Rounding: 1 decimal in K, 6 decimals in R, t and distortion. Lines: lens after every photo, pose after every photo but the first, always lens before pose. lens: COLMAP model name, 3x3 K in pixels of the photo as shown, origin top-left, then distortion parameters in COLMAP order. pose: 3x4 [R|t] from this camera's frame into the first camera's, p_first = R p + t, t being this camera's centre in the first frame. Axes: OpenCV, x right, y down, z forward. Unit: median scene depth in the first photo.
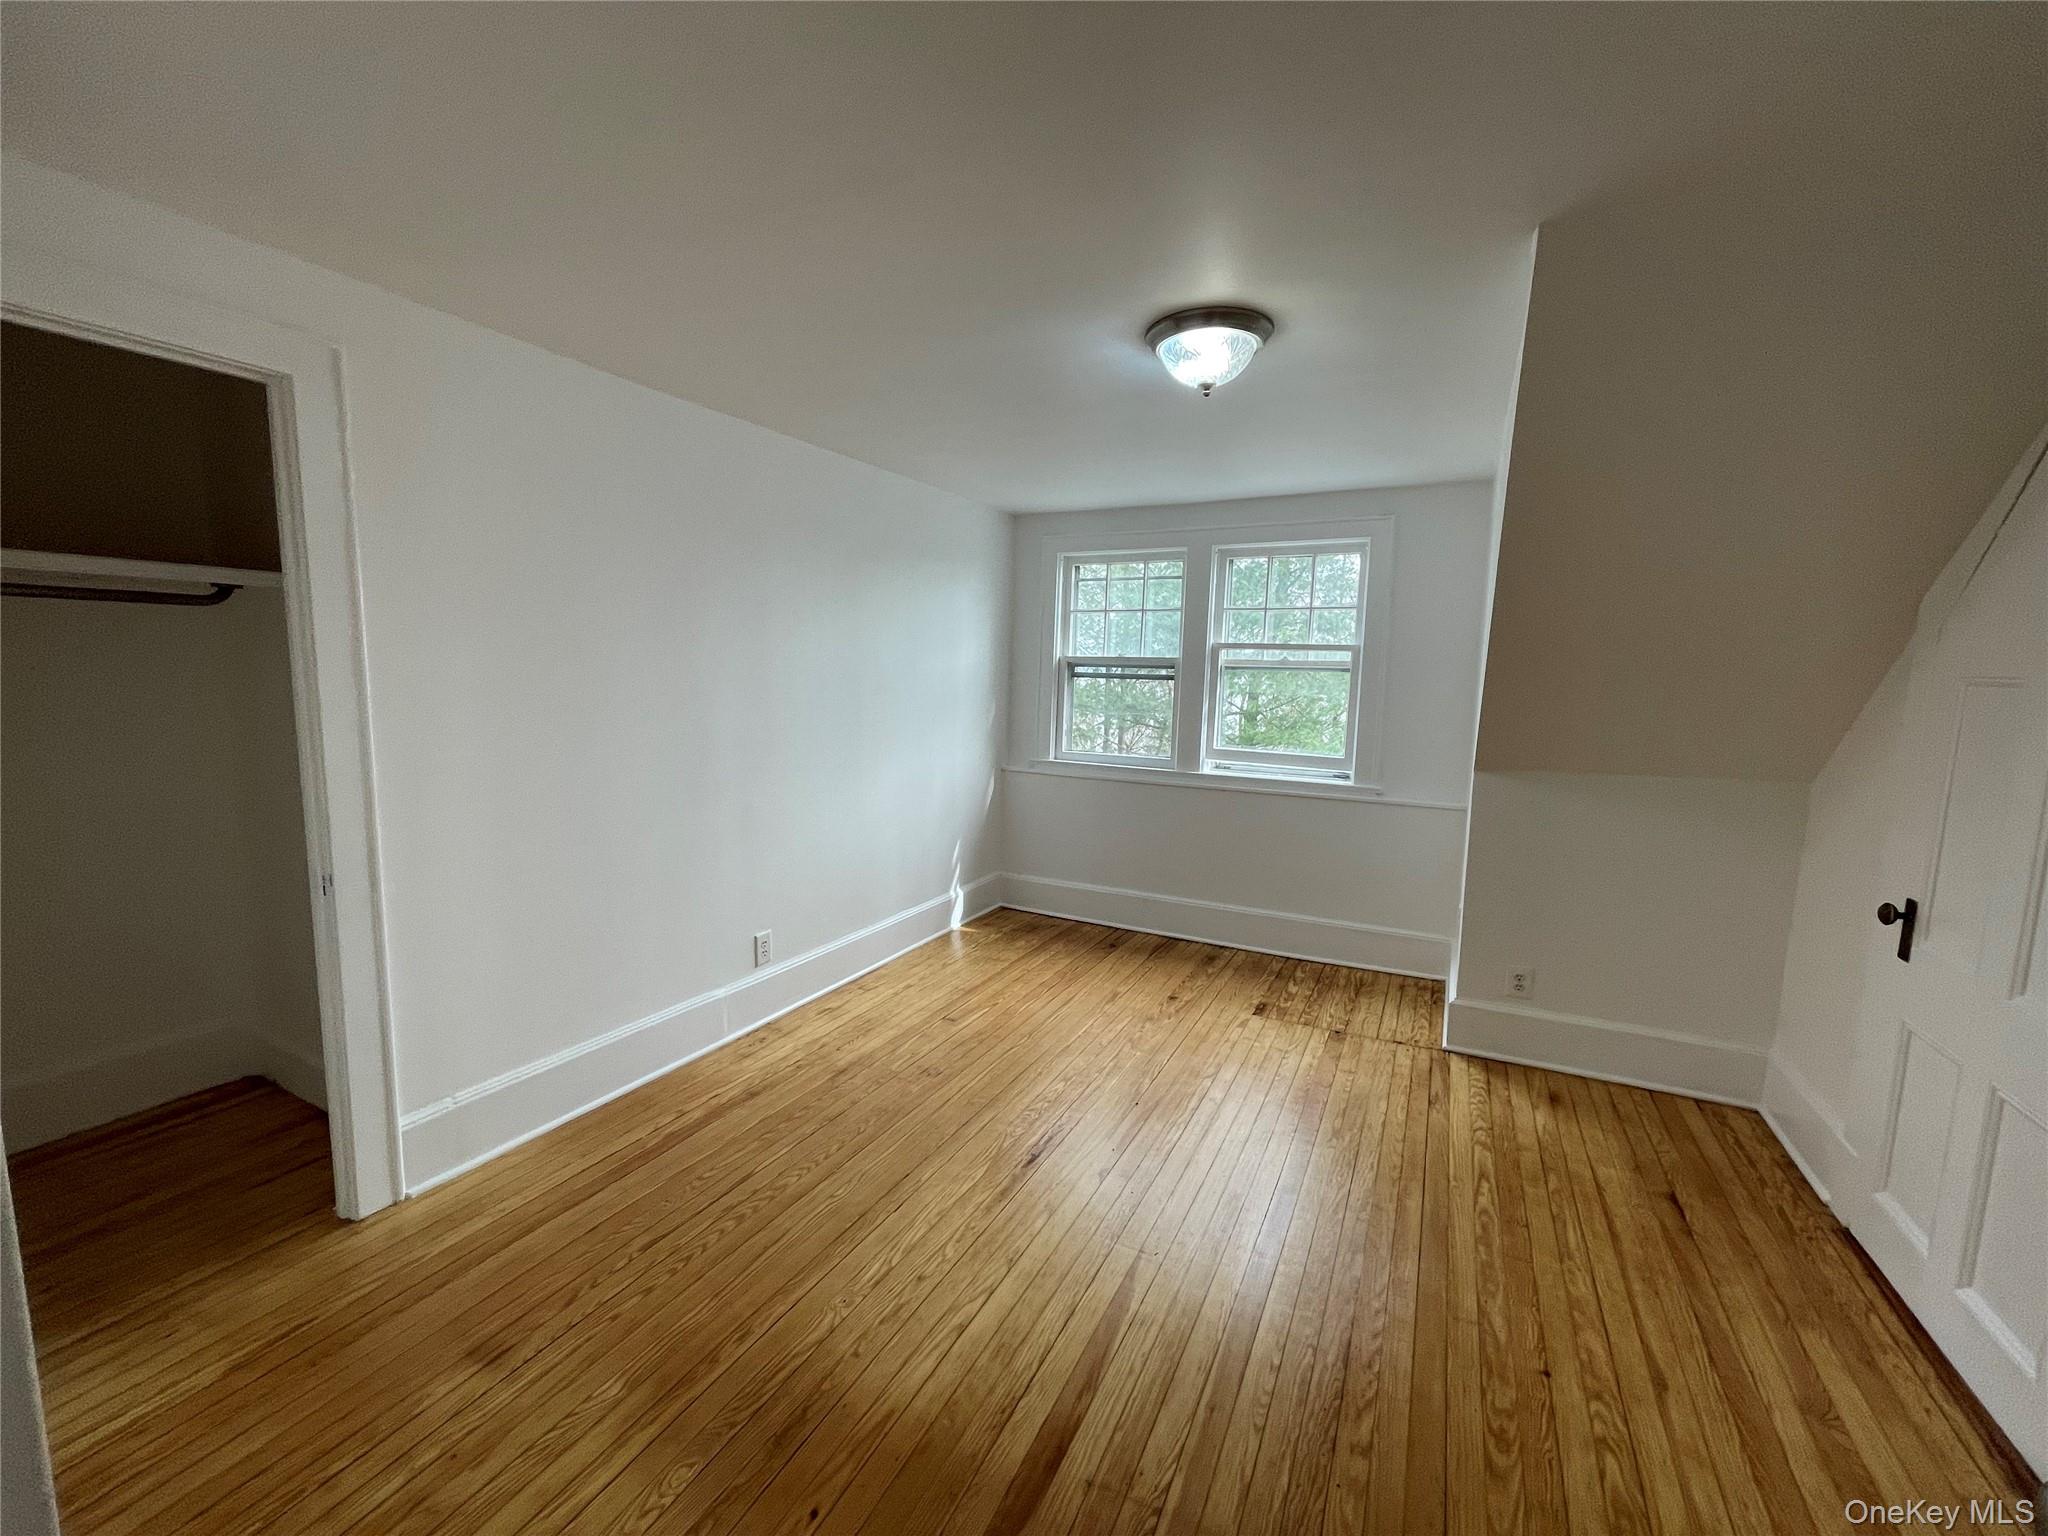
lens RADIAL K [[830.1, 0, 1027.2], [0, 830.1, 771.9], [0, 0, 1]] dist [0.008819, 0.000156]
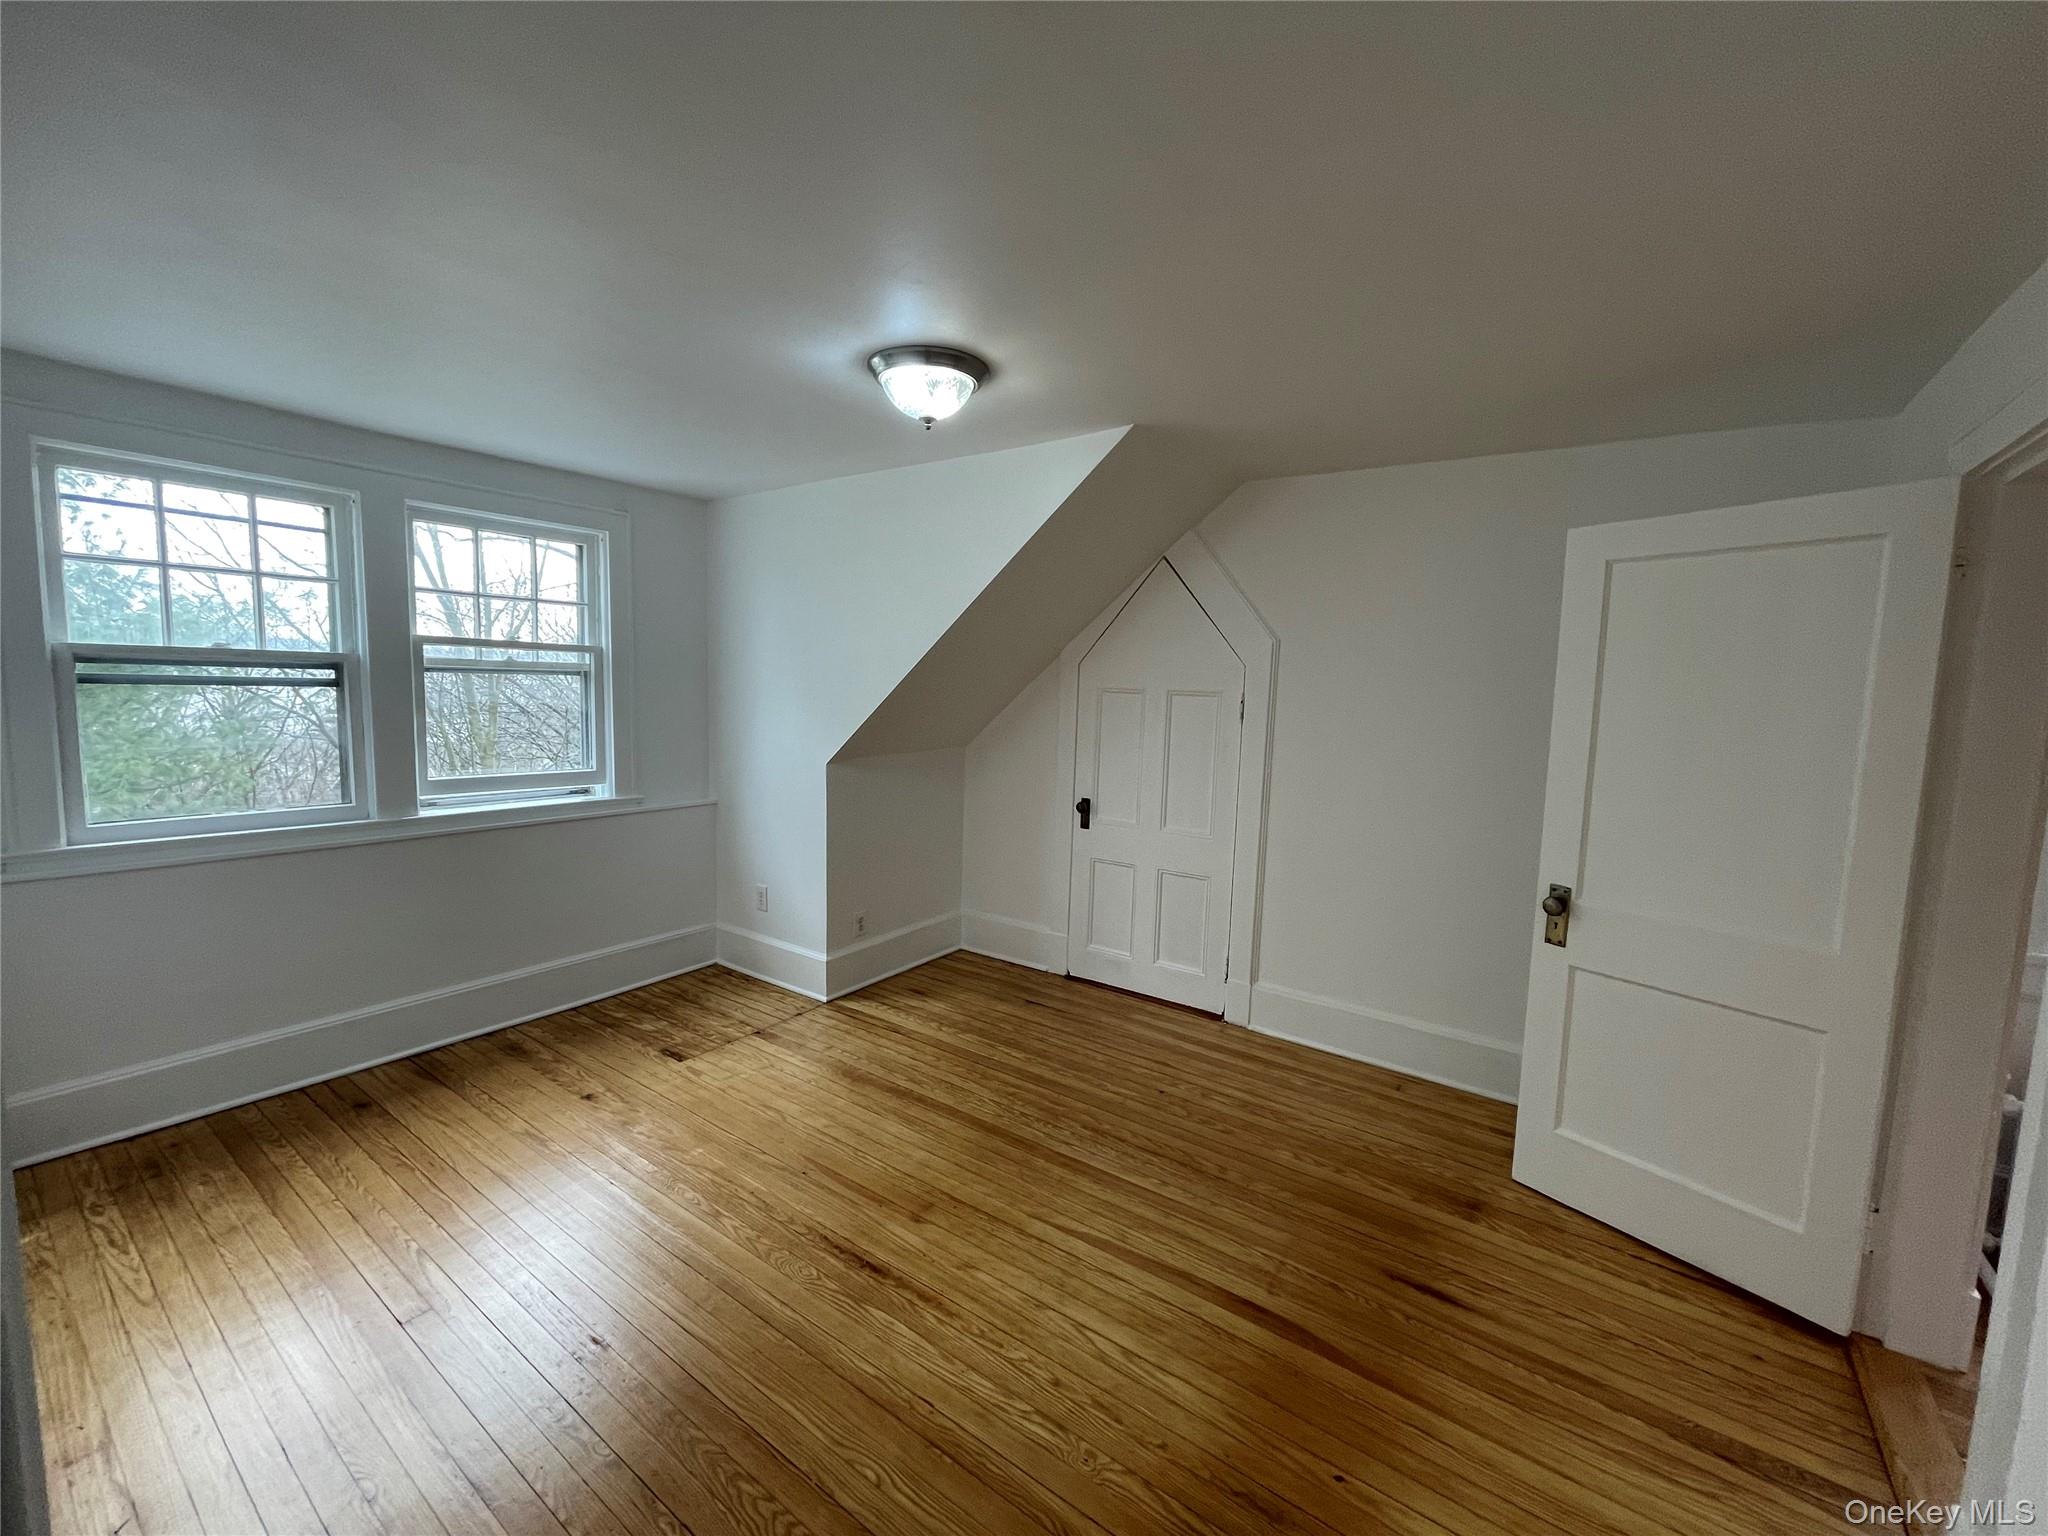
lens RADIAL K [[830.1, 0, 1025.4], [0, 830.1, 764.0], [0, 0, 1]] dist [0.008819, 0.000156]
pose [[0.152984, -0.113254, 0.981718, -0.500371], [0.097270, 0.990313, 0.099088, -0.077238], [-0.983430, 0.080333, 0.162519, 0.443246]]
